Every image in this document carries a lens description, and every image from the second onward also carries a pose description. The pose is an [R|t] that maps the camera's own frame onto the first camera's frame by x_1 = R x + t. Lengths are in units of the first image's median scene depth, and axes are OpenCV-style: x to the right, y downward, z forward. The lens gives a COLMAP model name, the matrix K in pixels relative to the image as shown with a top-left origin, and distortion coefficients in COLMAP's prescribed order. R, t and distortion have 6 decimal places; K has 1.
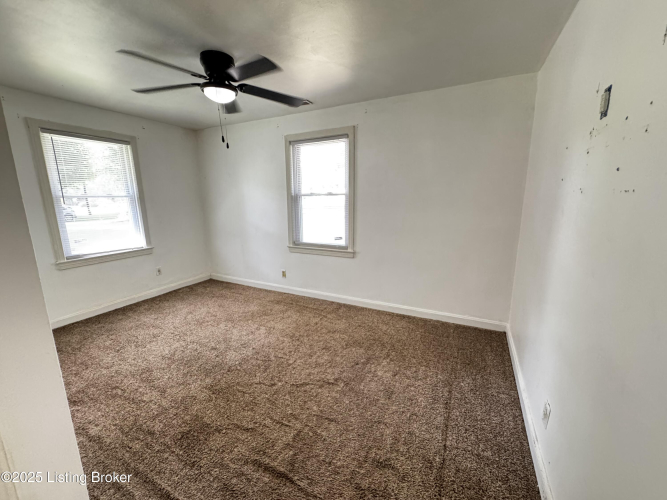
lens RADIAL K [[266.3, 0, 333.3], [0, 266.3, 247.1], [0, 0, 1]] dist [-0.005299, 0.001117]
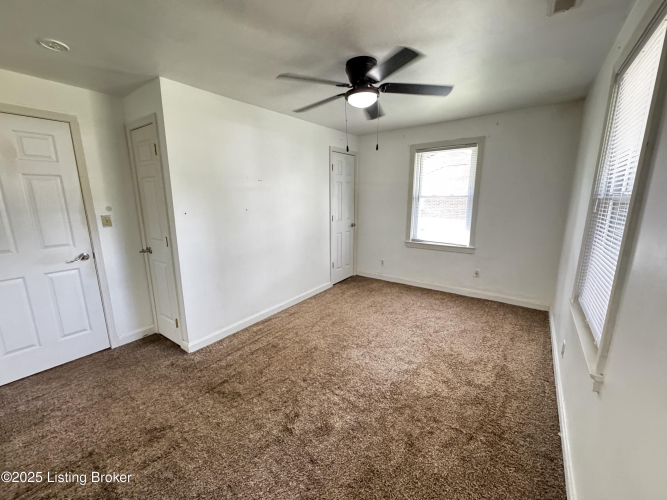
lens RADIAL K [[266.3, 0, 333.1], [0, 266.3, 248.4], [0, 0, 1]] dist [-0.005299, 0.001117]
pose [[-0.164130, 0.197723, -0.966420, 0.426685], [-0.176112, 0.958092, 0.225929, -0.152263], [0.970591, 0.207280, -0.122430, 0.725541]]
